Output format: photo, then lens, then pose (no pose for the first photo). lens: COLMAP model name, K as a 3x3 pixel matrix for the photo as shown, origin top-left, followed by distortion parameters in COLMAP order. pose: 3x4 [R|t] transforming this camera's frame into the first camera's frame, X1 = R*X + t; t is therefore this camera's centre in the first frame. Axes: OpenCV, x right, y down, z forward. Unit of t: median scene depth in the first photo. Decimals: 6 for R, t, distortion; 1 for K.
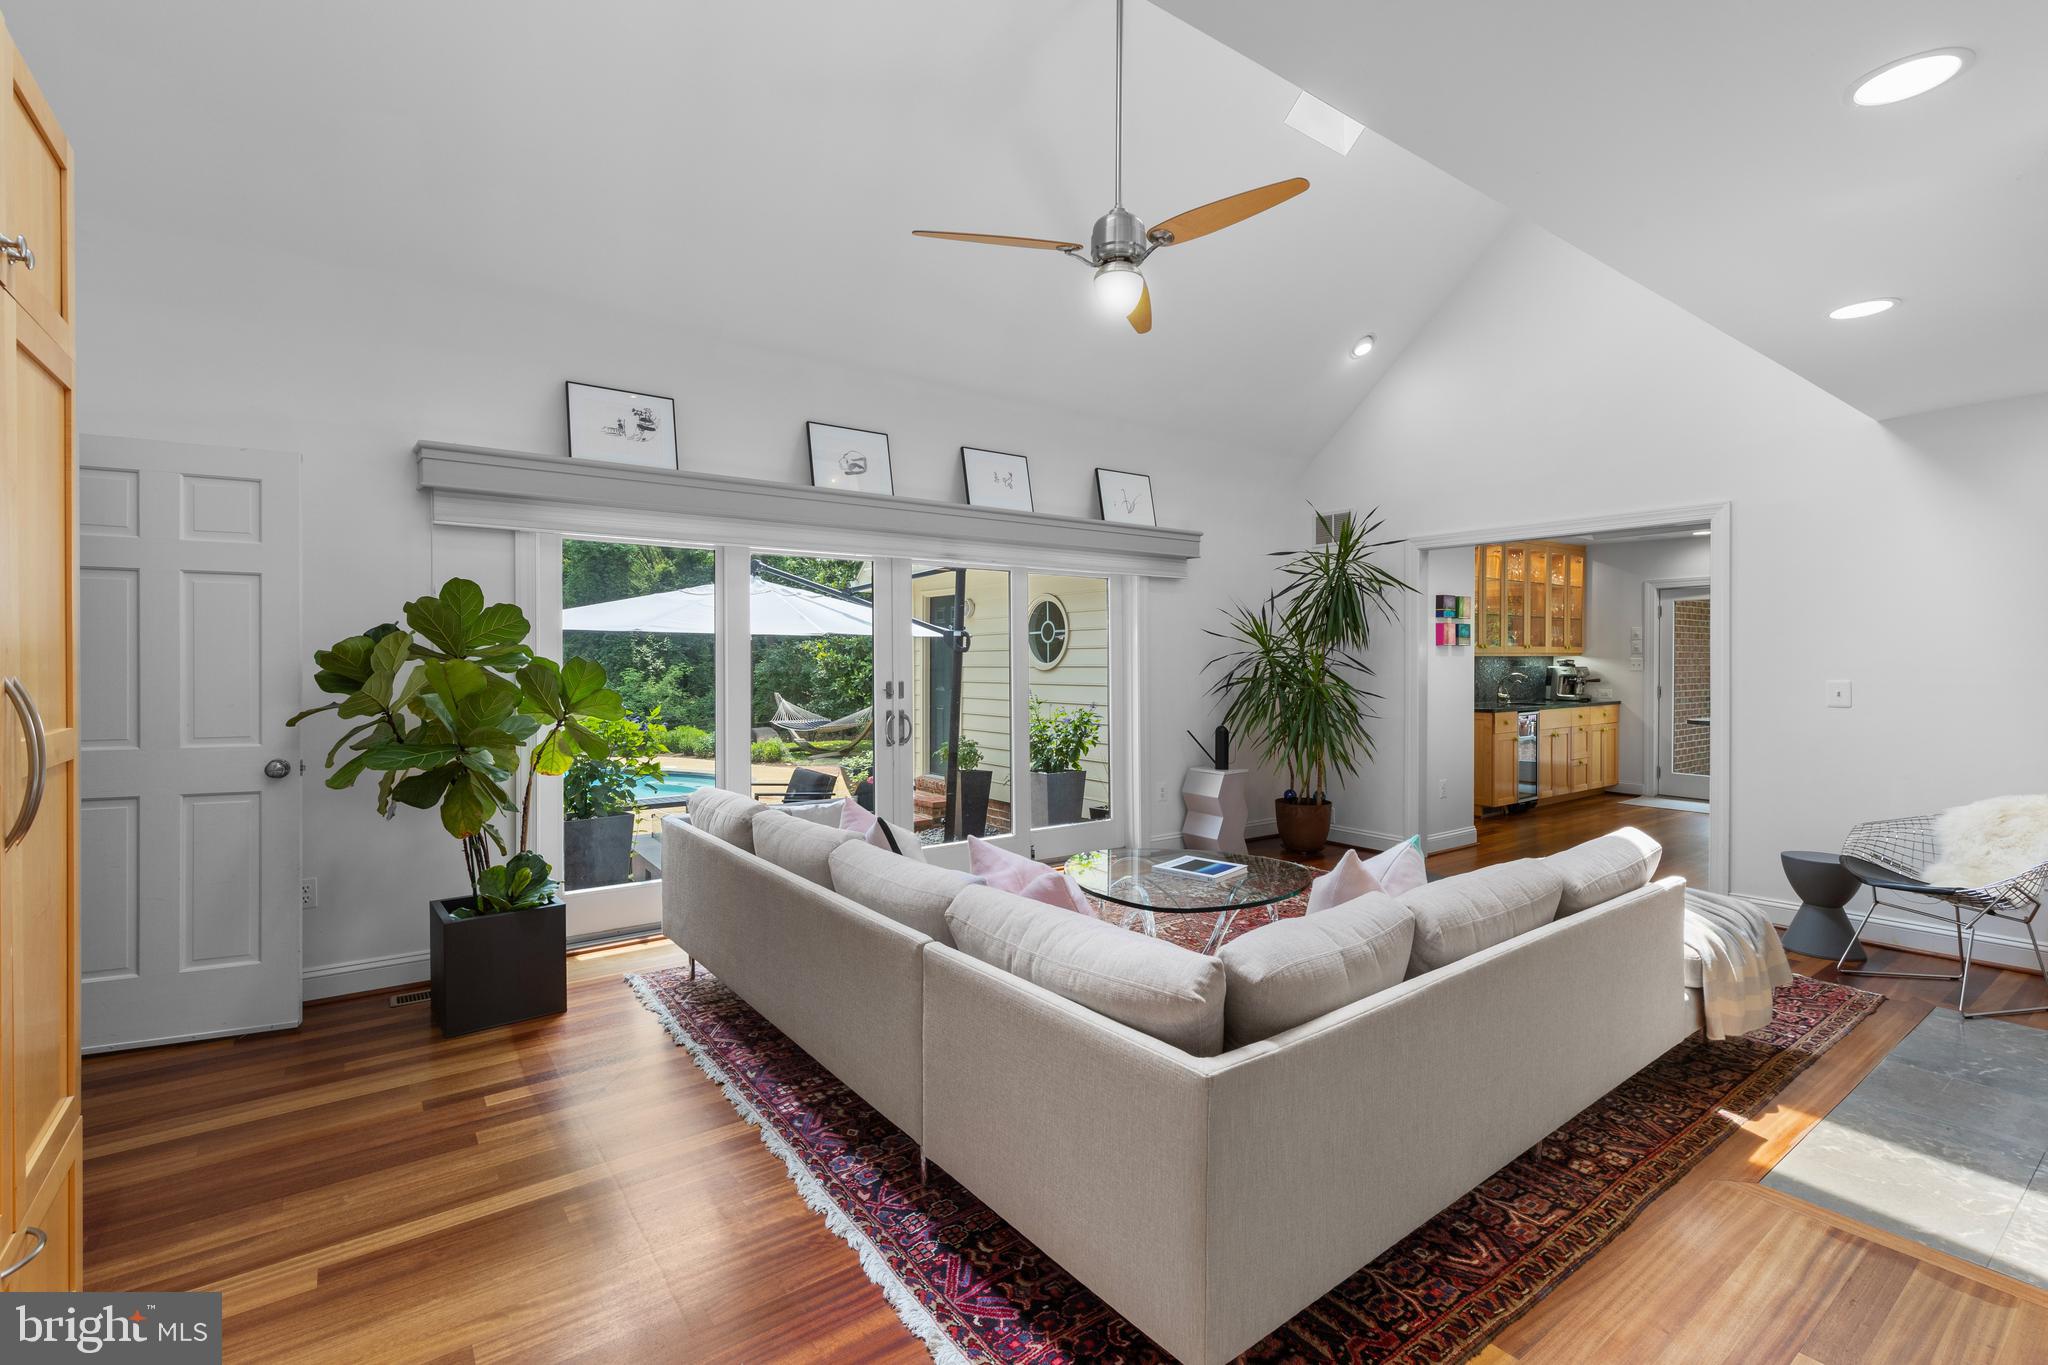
lens RADIAL K [[919.2, 0, 1031.9], [0, 919.2, 670.4], [0, 0, 1]] dist [0.002498, 0.000603]
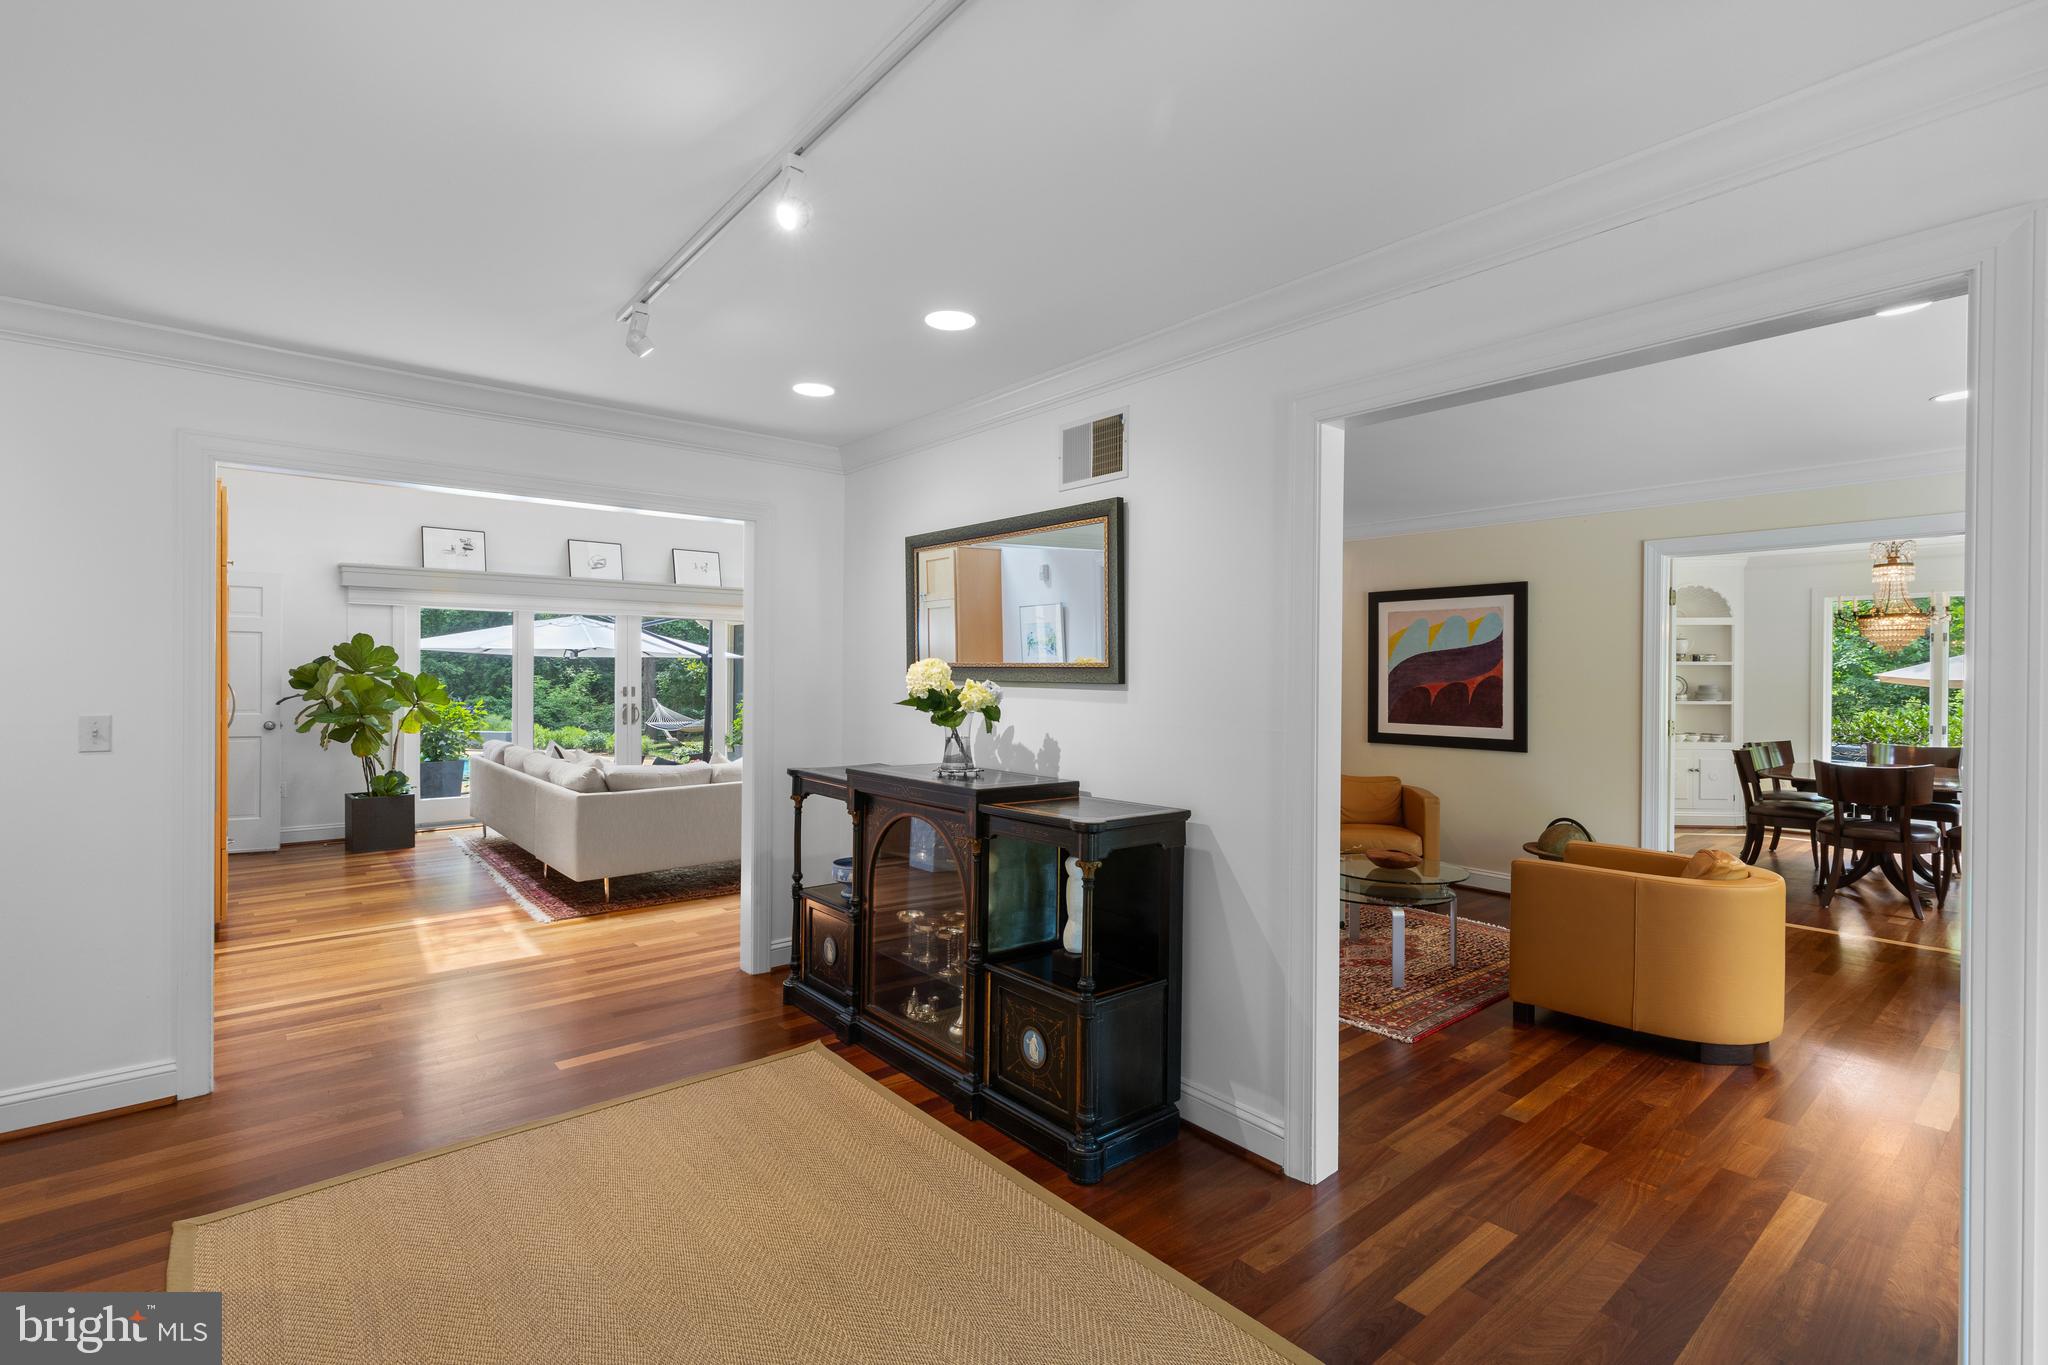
lens RADIAL K [[919.2, 0, 1028.3], [0, 919.2, 681.3], [0, 0, 1]] dist [0.002498, 0.000603]
pose [[0.997767, 0.006905, 0.066432, 0.664161], [-0.006970, 0.999975, 0.000750, -0.005911], [-0.066425, -0.001211, 0.997791, -1.049796]]
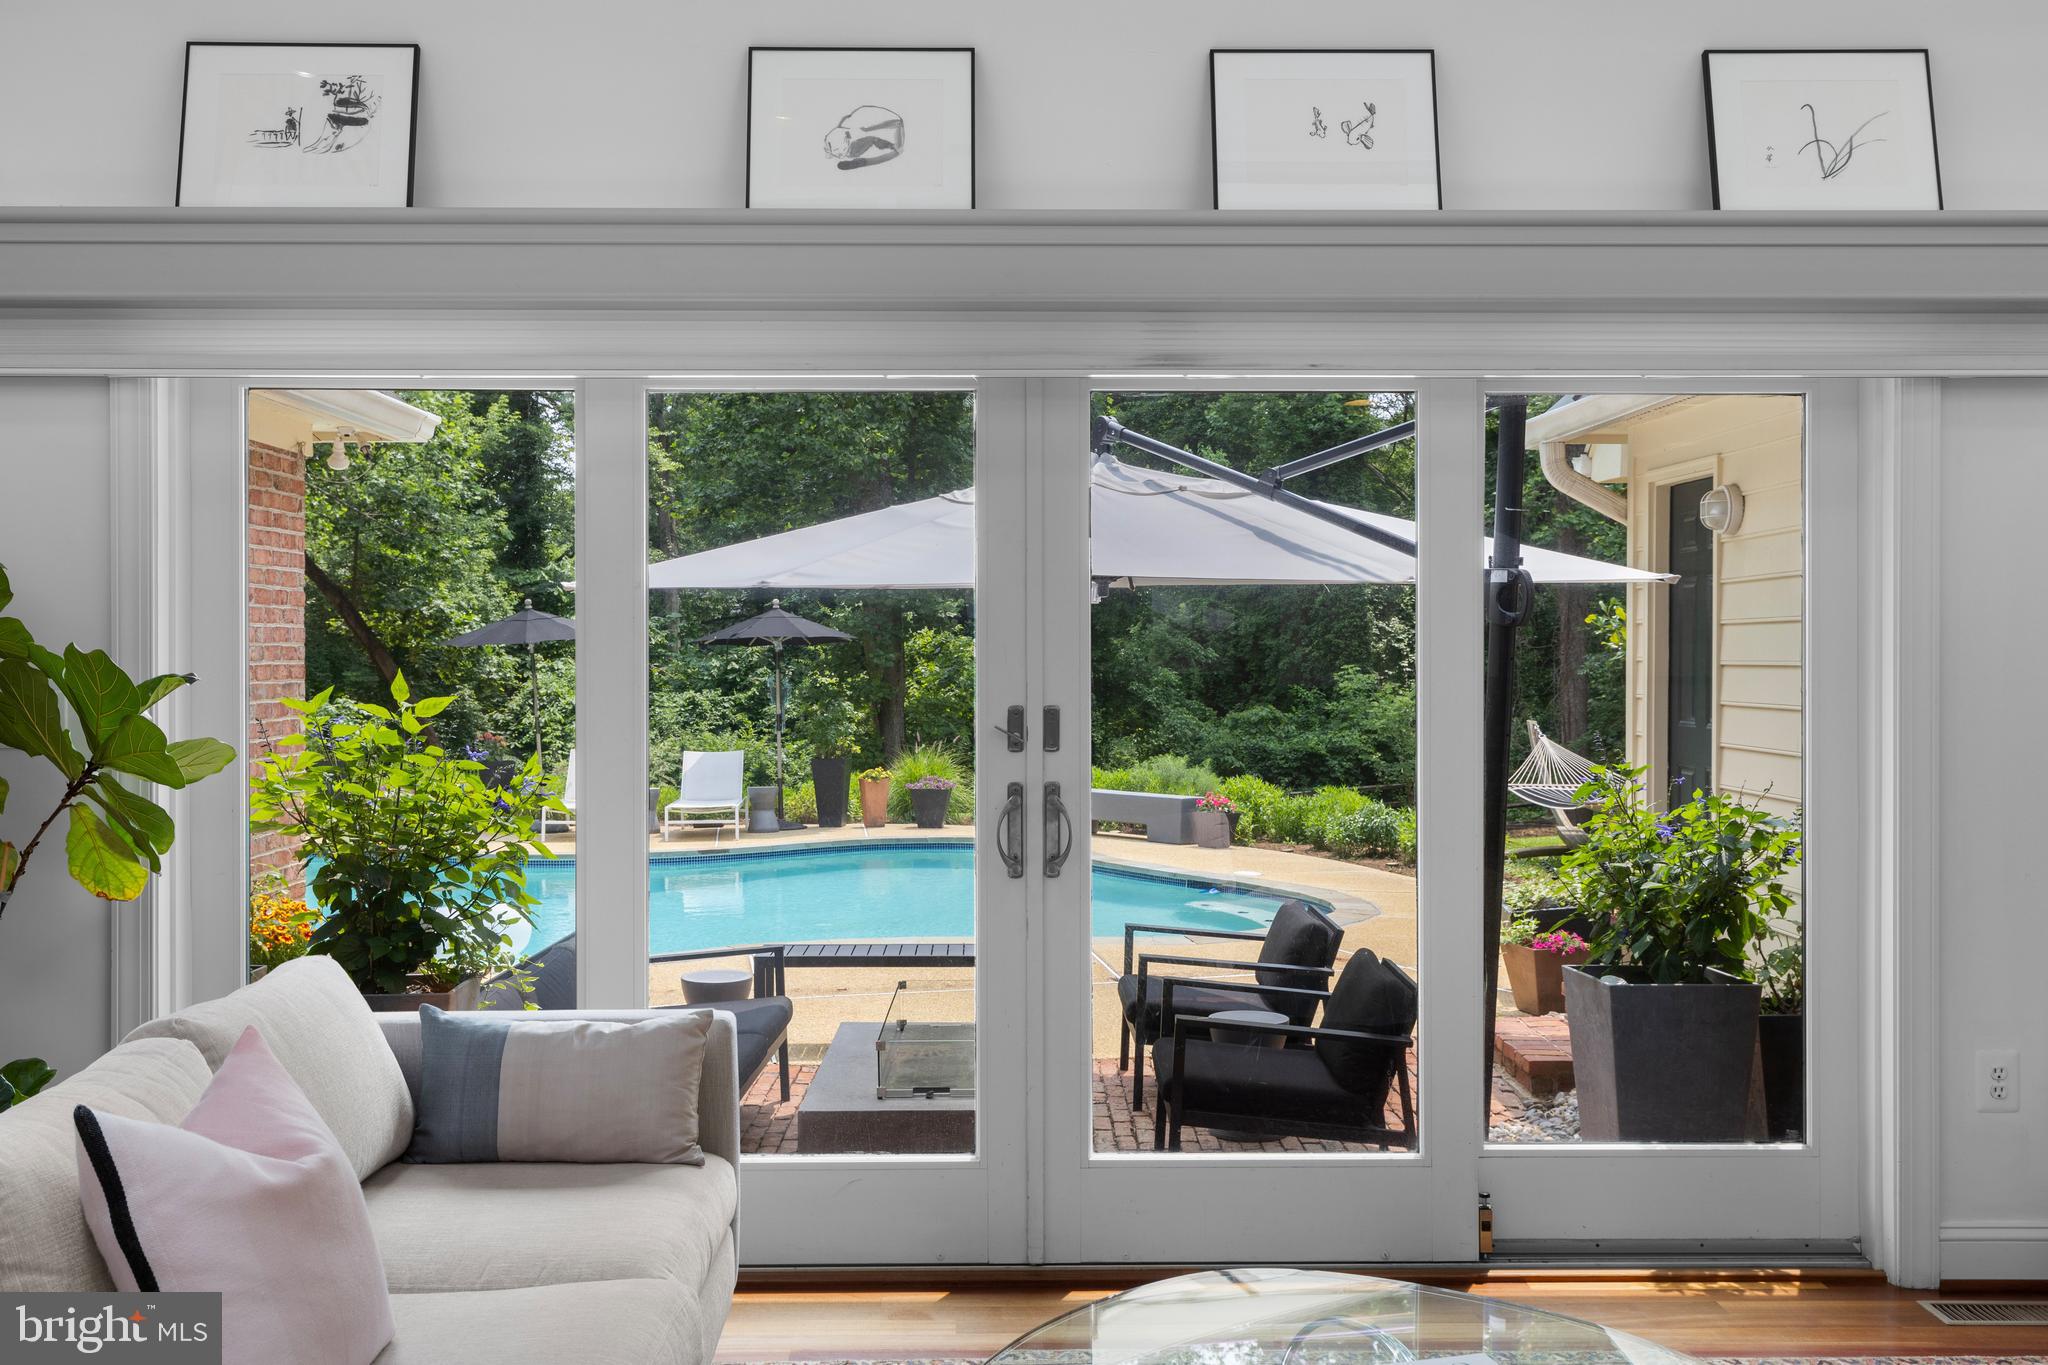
lens RADIAL K [[1965.1, 0, 1016.3], [0, 1965.1, 674.1], [0, 0, 1]] dist [0.010408, 0.000000]
pose [[0.813038, 0.007285, -0.582165, 0.434468], [-0.005693, 0.999973, 0.004563, -0.006824], [0.582183, -0.000396, 0.813058, 0.475356]]
